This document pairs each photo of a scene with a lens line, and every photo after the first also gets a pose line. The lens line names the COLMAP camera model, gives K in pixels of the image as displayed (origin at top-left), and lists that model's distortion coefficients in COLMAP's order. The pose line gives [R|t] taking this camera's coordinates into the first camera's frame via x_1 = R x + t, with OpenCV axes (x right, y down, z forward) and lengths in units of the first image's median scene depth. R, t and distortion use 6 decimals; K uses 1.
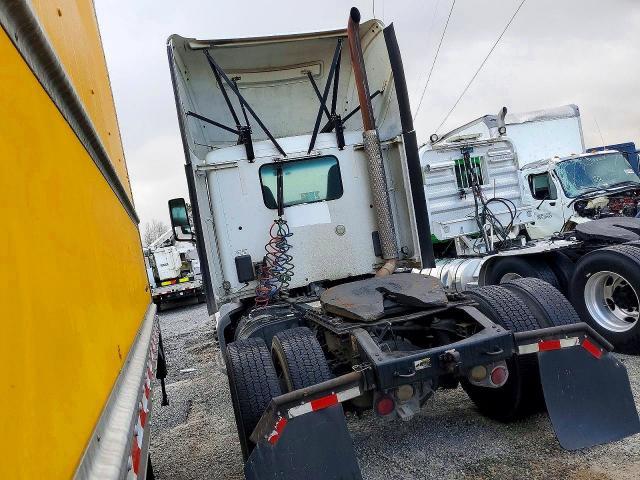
lens RADIAL K [[519.1, 0, 320.0], [0, 519.1, 240.0], [0, 0, 1]] dist [0.030502, -0.000946]
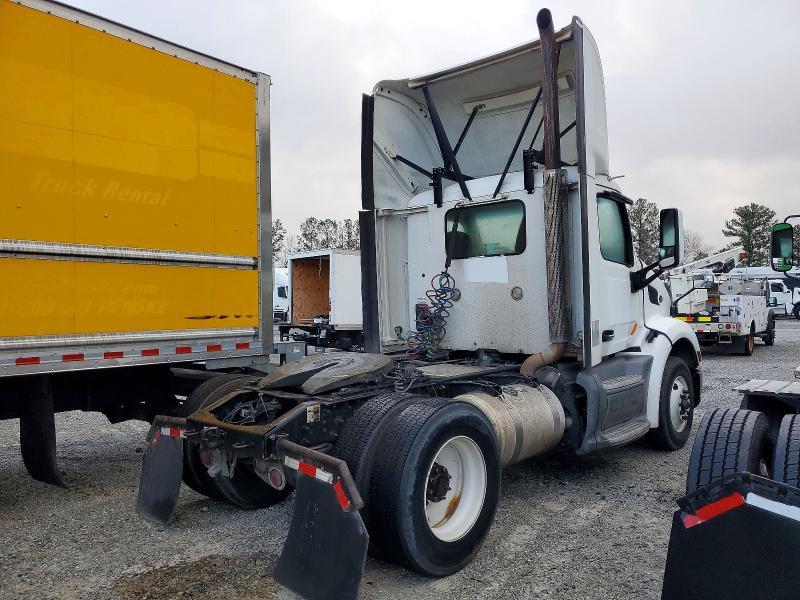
lens RADIAL K [[632.7, 0, 410.5], [0, 632.7, 300.1], [0, 0, 1]] dist [0.064836, -0.001445]
pose [[0.529127, 0.165911, -0.832165, 0.815442], [-0.086222, 0.986135, 0.141785, -0.142141], [0.844151, -0.003271, 0.536096, 0.349866]]
